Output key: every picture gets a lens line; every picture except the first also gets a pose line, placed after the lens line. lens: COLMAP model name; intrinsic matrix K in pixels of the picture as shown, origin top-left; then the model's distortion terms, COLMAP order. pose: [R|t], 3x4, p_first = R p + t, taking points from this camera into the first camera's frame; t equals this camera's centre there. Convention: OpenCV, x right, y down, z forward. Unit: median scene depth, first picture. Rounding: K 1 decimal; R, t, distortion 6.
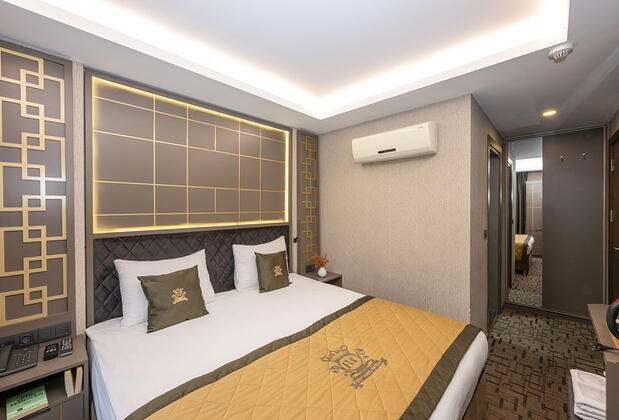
lens RADIAL K [[249.8, 0, 309.5], [0, 249.8, 210.0], [0, 0, 1]] dist [-0.000268, -0.000089]
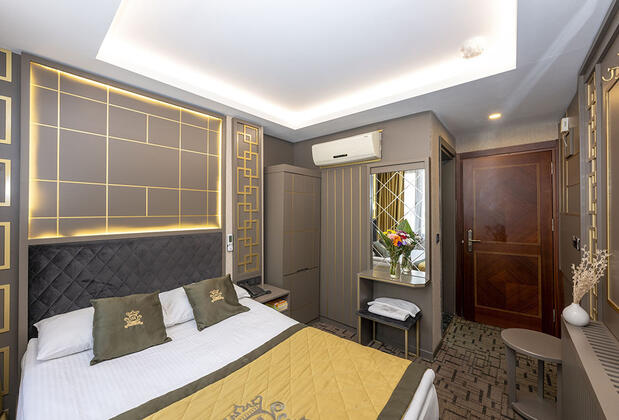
lens RADIAL K [[254.5, 0, 312.0], [0, 254.5, 208.7], [0, 0, 1]] dist [-0.025386, 0.000012]
pose [[0.995308, 0.001299, 0.096752, 0.146466], [0.000255, 0.999871, -0.016049, -0.002480], [-0.096760, 0.015998, 0.995179, 0.153780]]
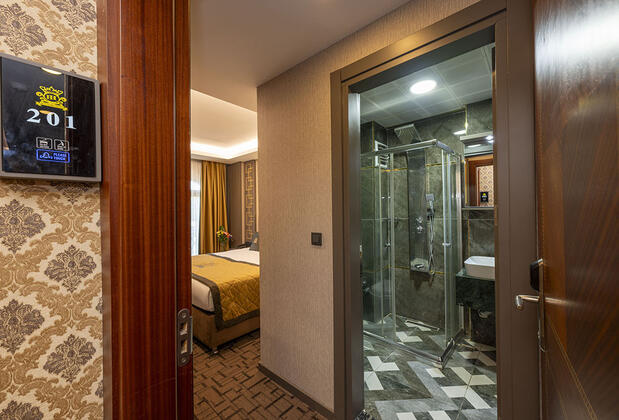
lens RADIAL K [[249.8, 0, 309.5], [0, 249.8, 210.0], [0, 0, 1]] dist [-0.000268, -0.000089]
pose [[0.033302, -0.004705, -0.999434, 1.312469], [0.005218, 0.999976, -0.004534, 0.028687], [0.999432, -0.005064, 0.033325, 0.935521]]
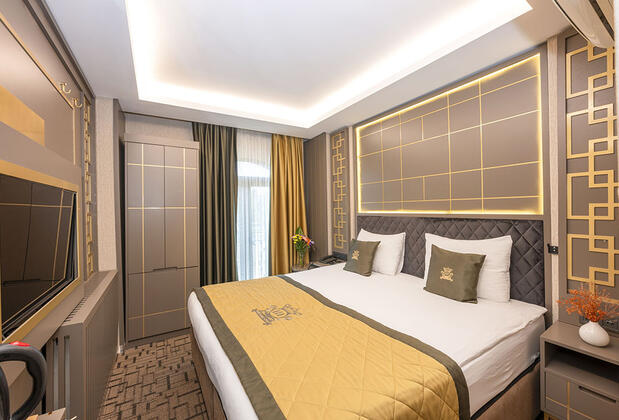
lens RADIAL K [[249.8, 0, 309.5], [0, 249.8, 210.0], [0, 0, 1]] dist [-0.000268, -0.000089]
pose [[-0.237647, 0.017376, -0.971196, 0.653334], [0.010799, 0.999825, 0.015246, 0.026100], [0.971292, -0.006865, -0.237793, 0.697325]]
